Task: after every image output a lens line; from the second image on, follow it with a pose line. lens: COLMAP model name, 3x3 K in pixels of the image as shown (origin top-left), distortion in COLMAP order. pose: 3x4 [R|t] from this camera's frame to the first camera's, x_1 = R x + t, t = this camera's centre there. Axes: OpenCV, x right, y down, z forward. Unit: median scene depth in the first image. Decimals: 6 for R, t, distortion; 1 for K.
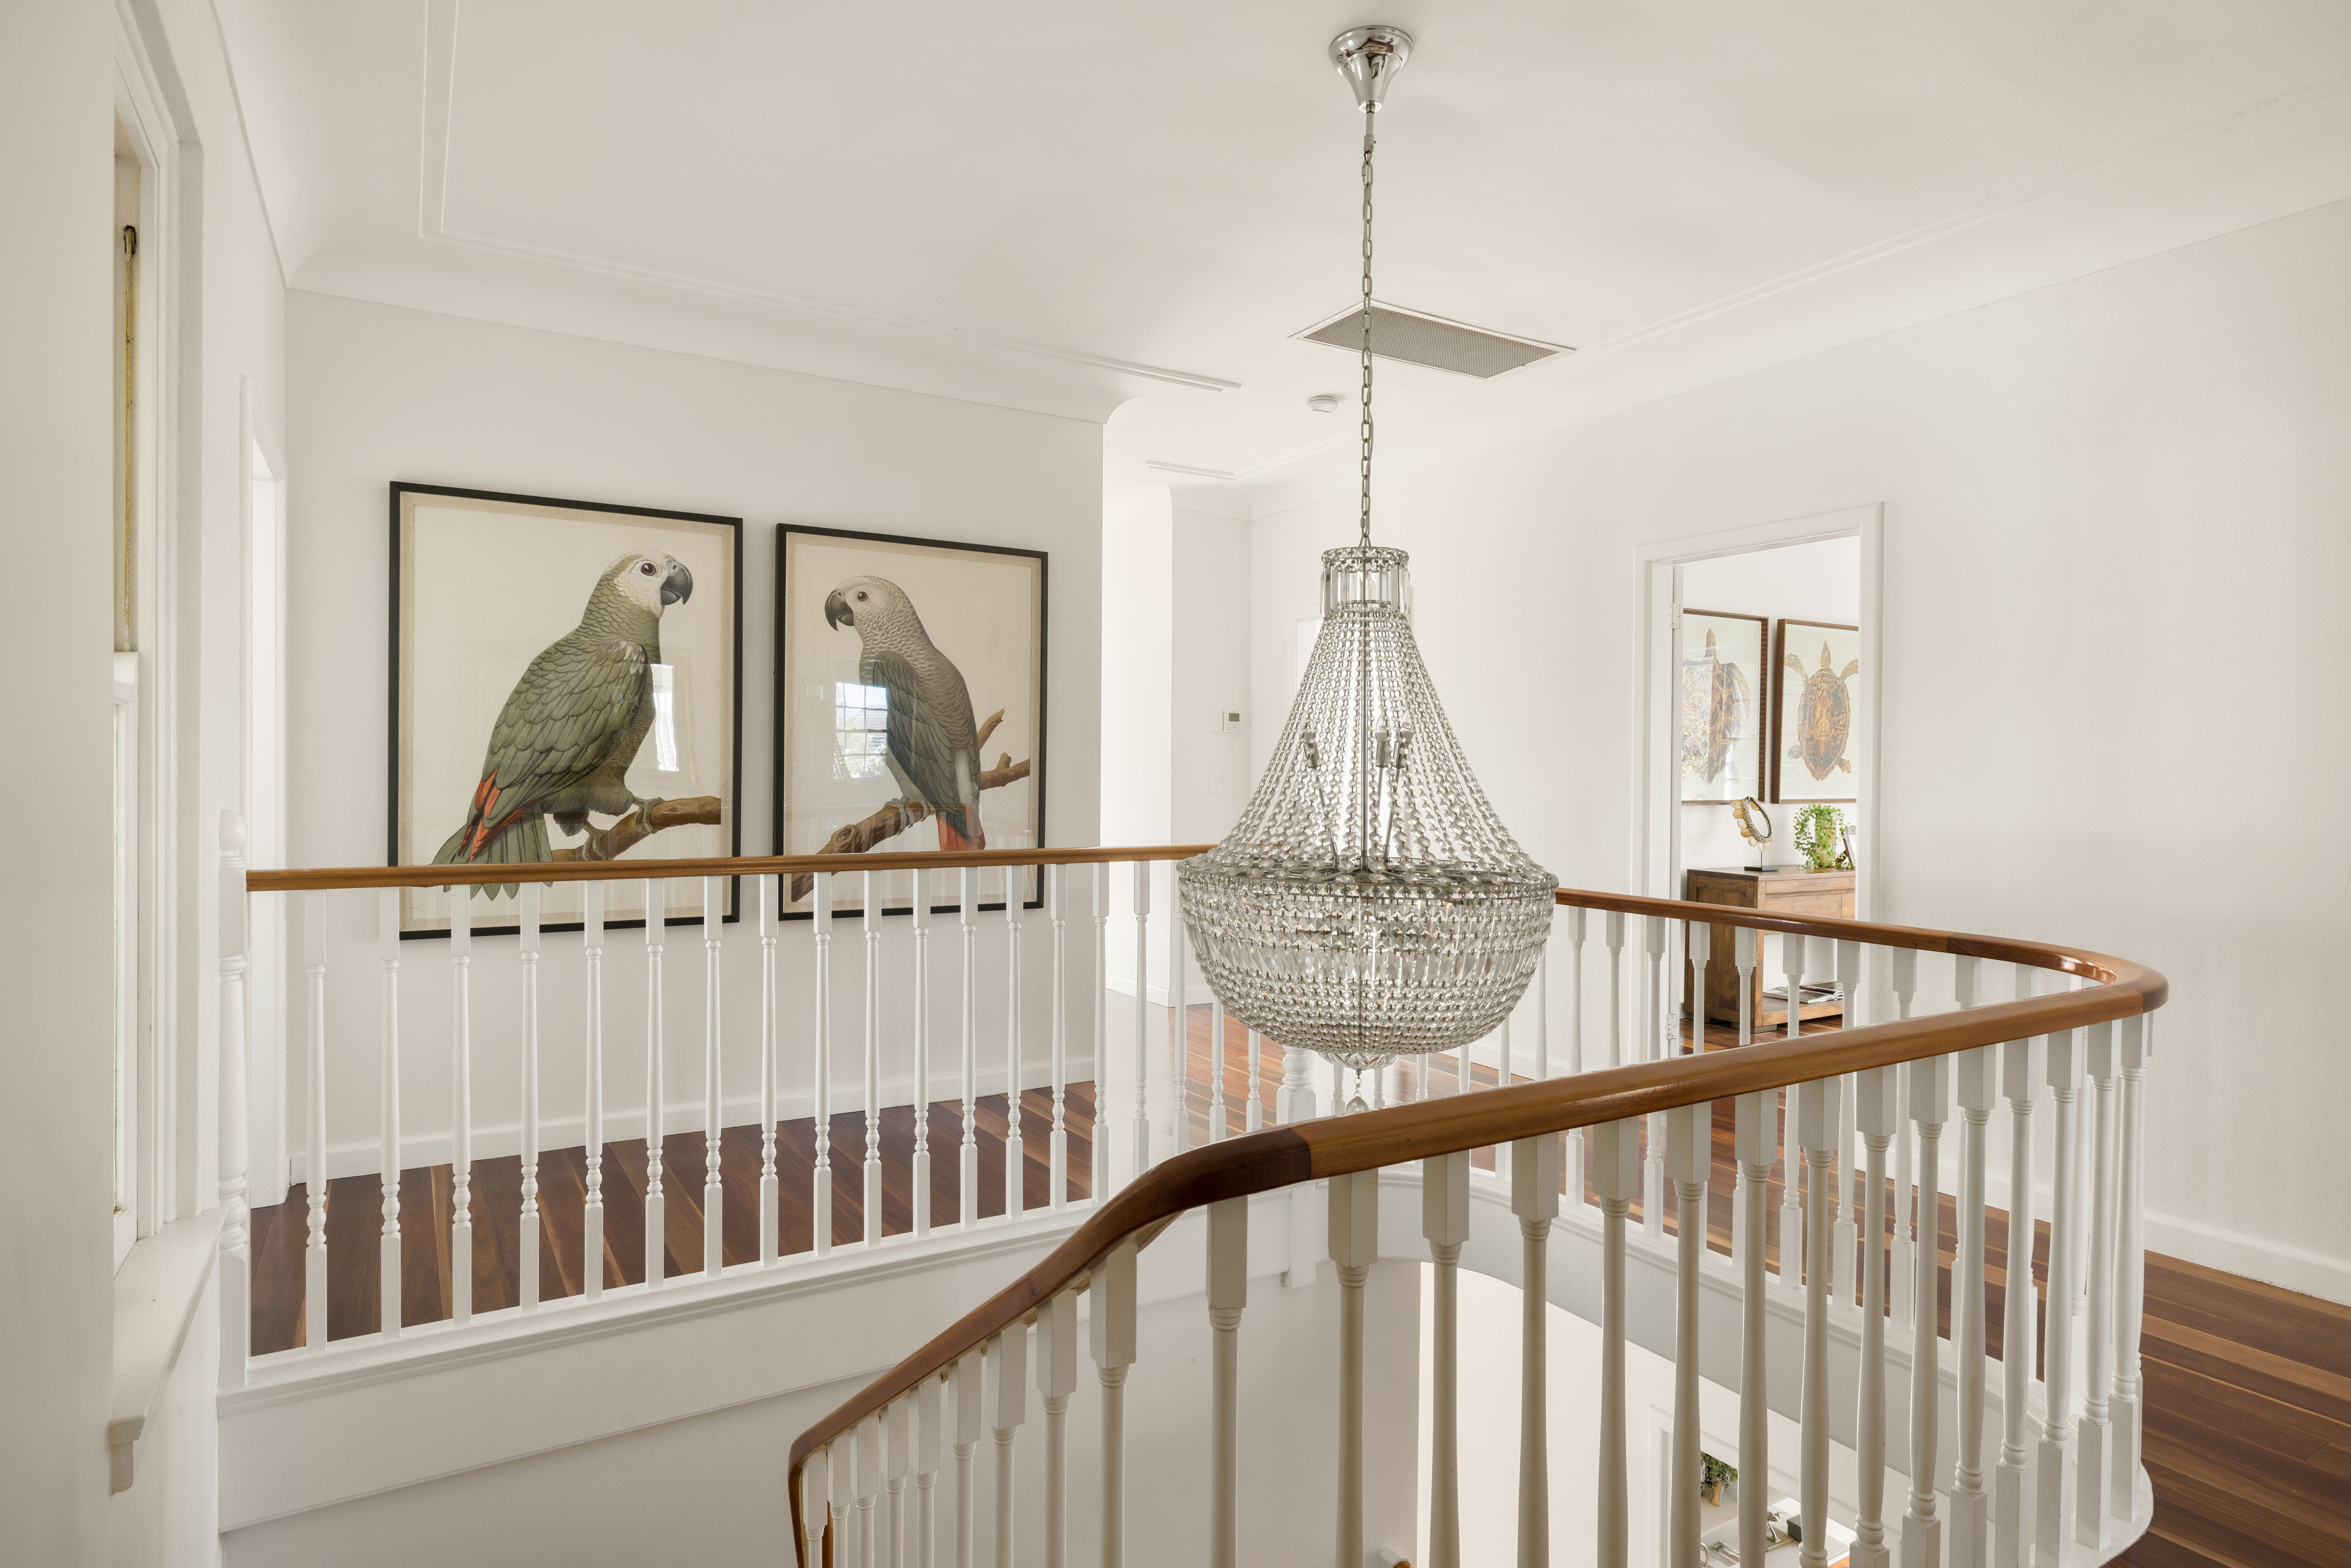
lens RADIAL K [[1278.4, 0, 1174.9], [0, 1278.4, 787.8], [0, 0, 1]] dist [-0.000183, -0.000011]
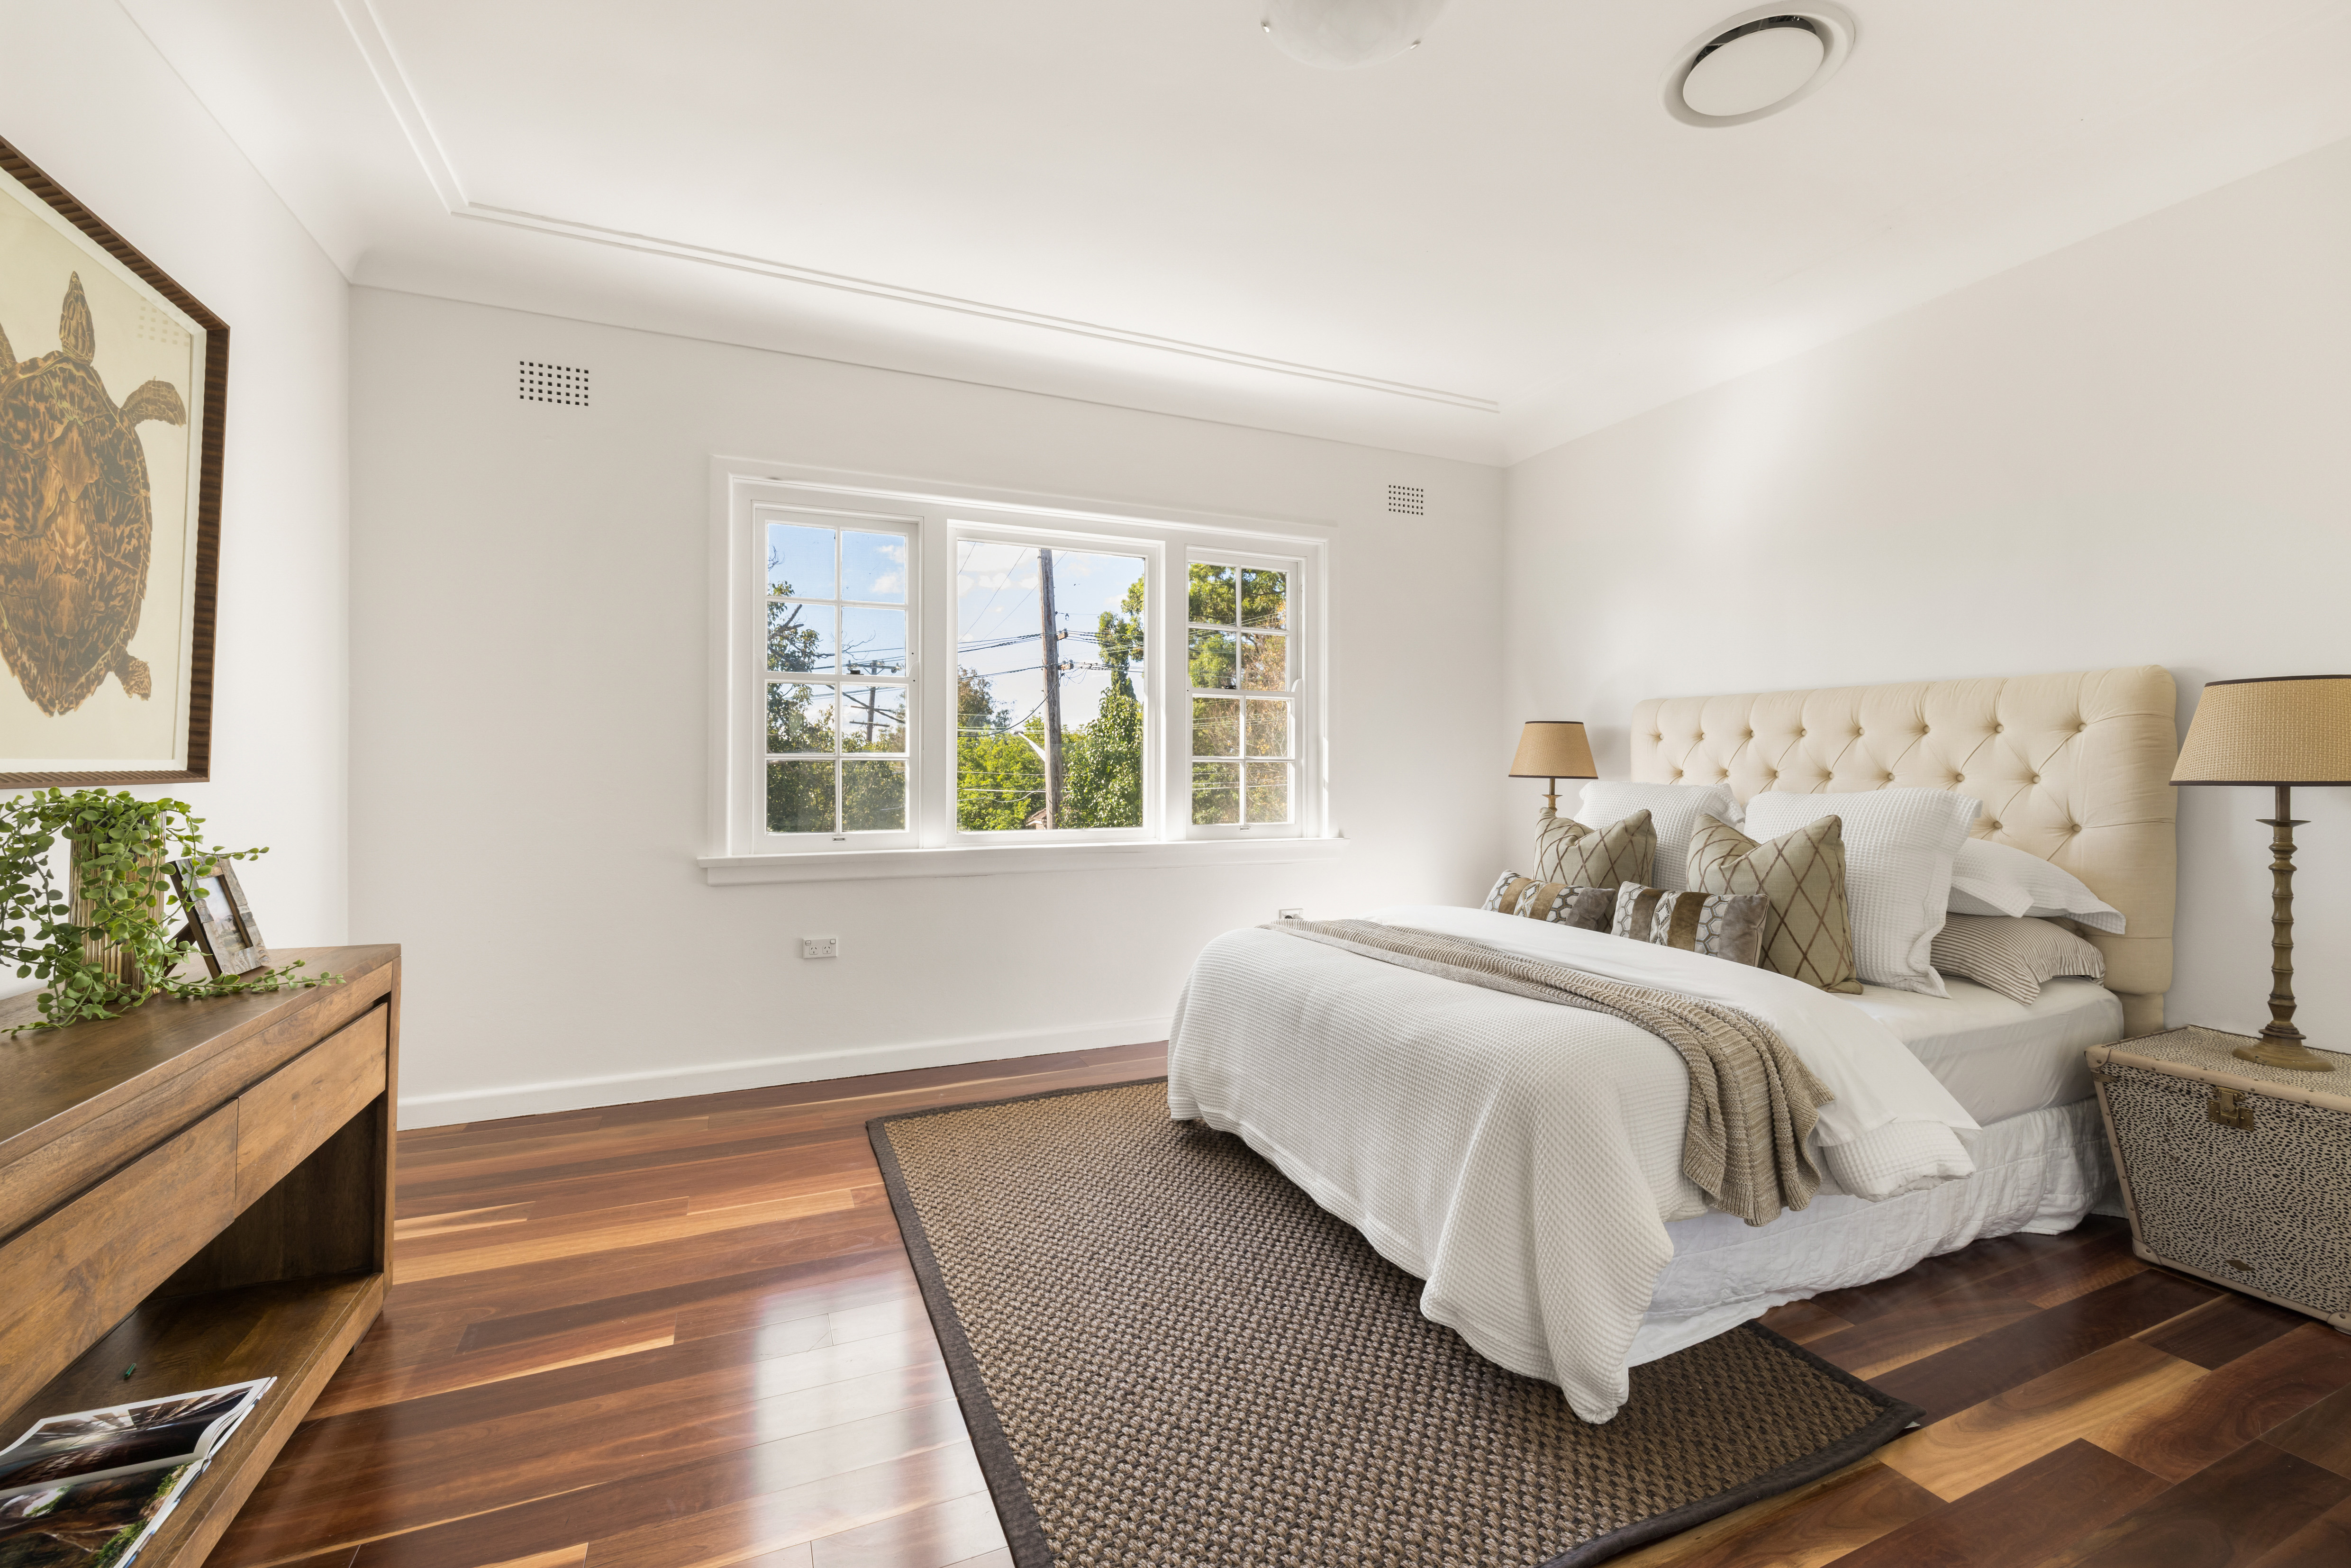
lens RADIAL K [[989.1, 0, 1177.0], [0, 989.1, 773.6], [0, 0, 1]] dist [-0.000582, -0.000067]
pose [[0.133252, 0.000790, 0.991082, 0.303544], [0.008860, 0.999959, -0.001988, 0.011583], [-0.991043, 0.009046, 0.133240, 0.699868]]
